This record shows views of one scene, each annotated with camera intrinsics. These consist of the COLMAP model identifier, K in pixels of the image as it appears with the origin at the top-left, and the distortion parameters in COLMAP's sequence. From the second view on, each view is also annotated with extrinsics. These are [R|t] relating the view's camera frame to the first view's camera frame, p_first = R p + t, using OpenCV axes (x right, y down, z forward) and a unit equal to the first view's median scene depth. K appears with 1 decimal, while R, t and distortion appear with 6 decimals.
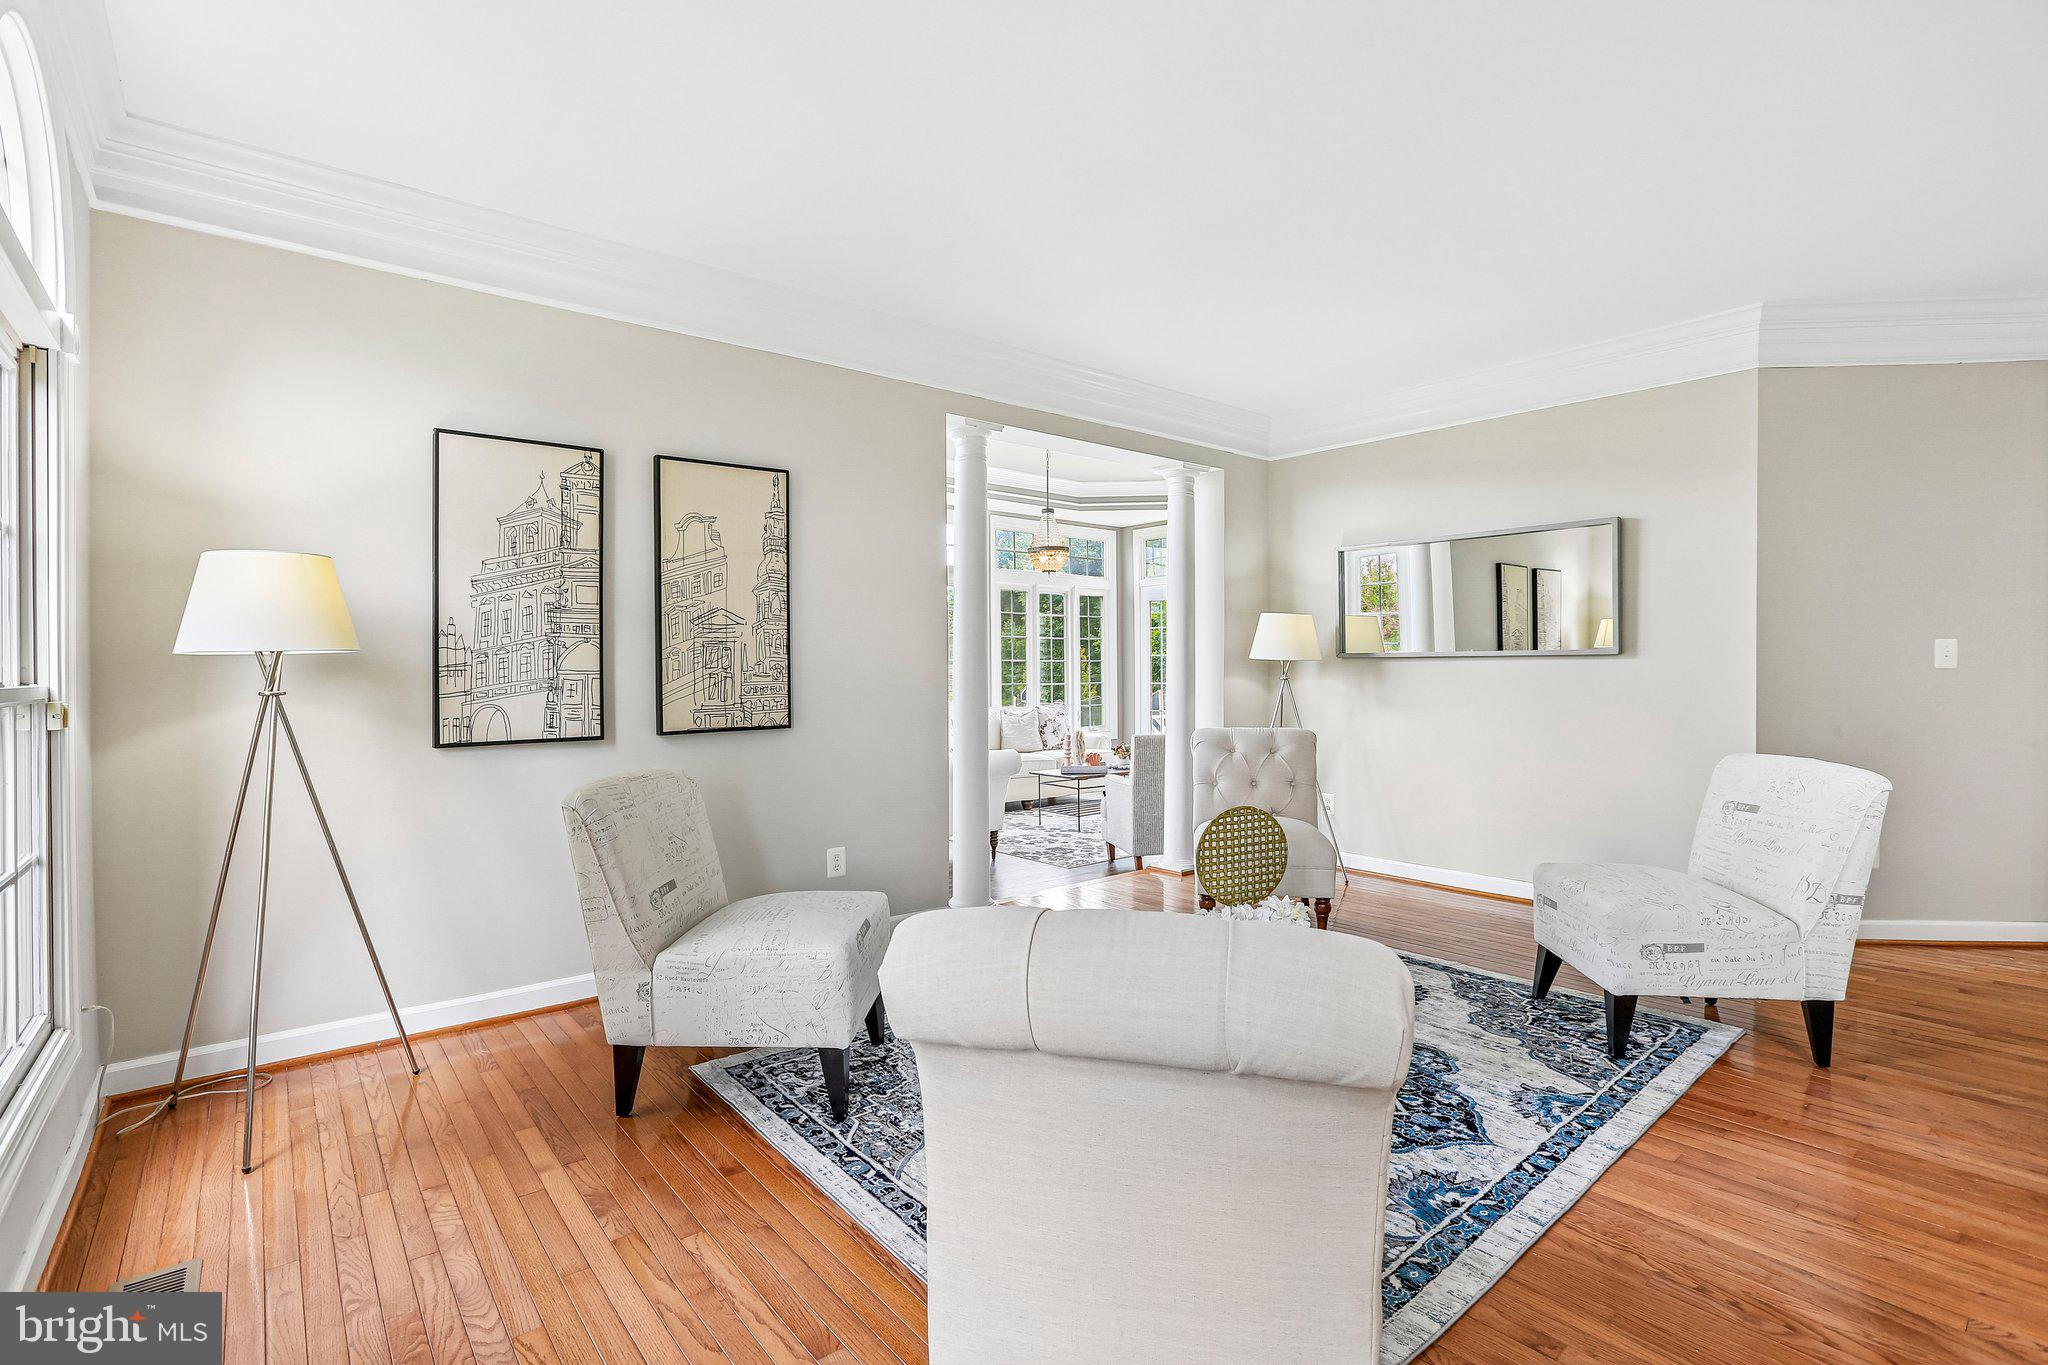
lens RADIAL K [[934.8, 0, 1012.5], [0, 934.8, 678.7], [0, 0, 1]] dist [-0.072550, 0.024512]
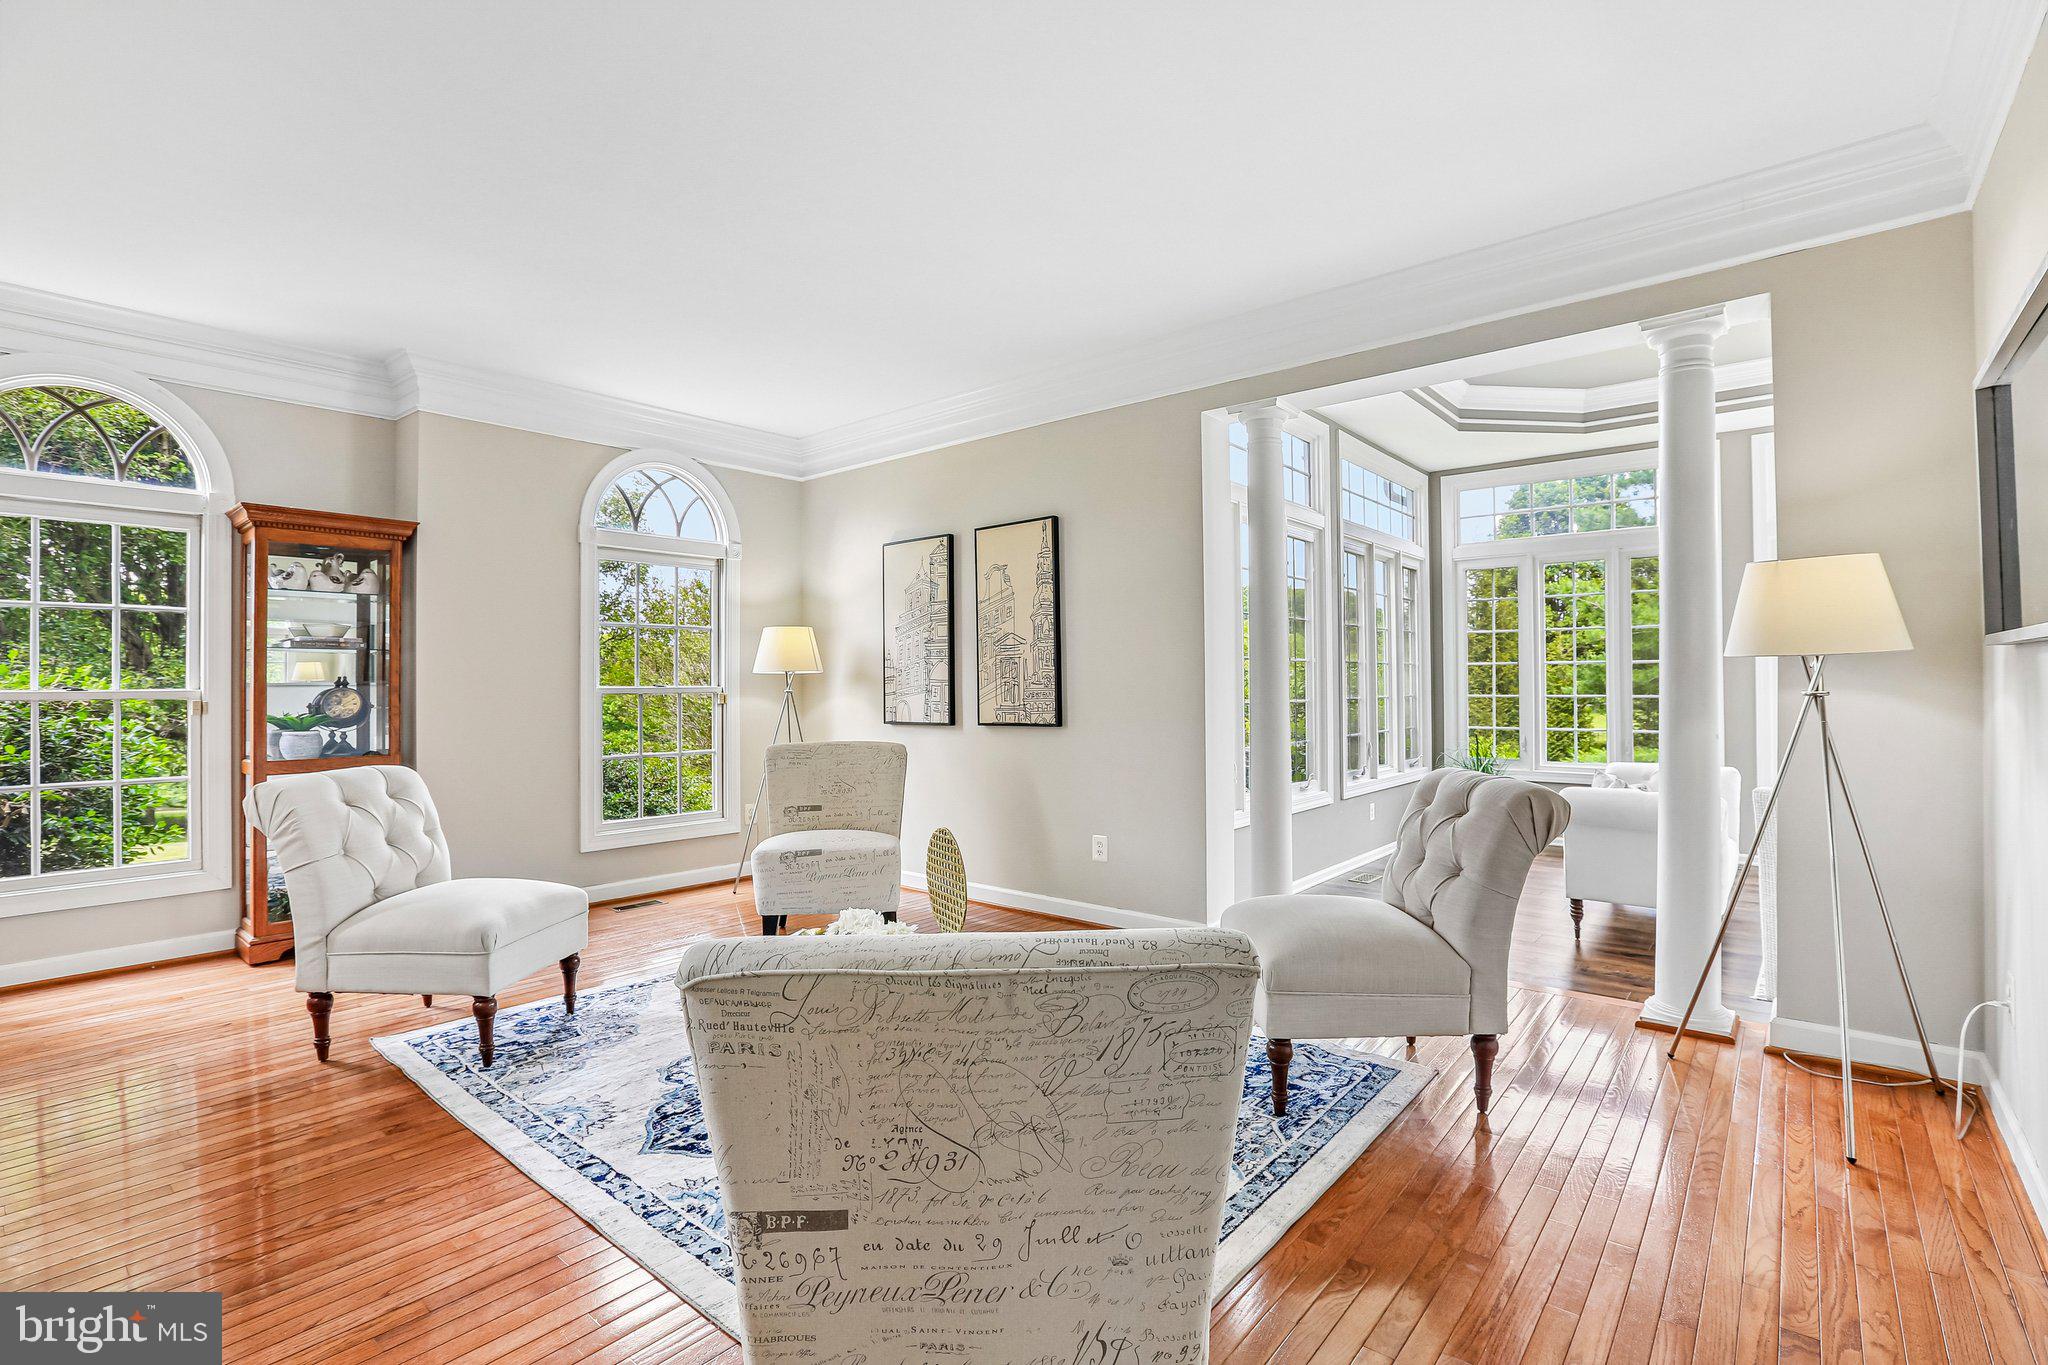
lens RADIAL K [[934.8, 0, 1012.5], [0, 934.8, 678.7], [0, 0, 1]] dist [-0.072550, 0.024512]
pose [[0.179989, -0.000349, -0.983668, 1.085672], [-0.000674, 1.000000, -0.000479, -0.010395], [0.983668, 0.000749, 0.179989, 0.827604]]
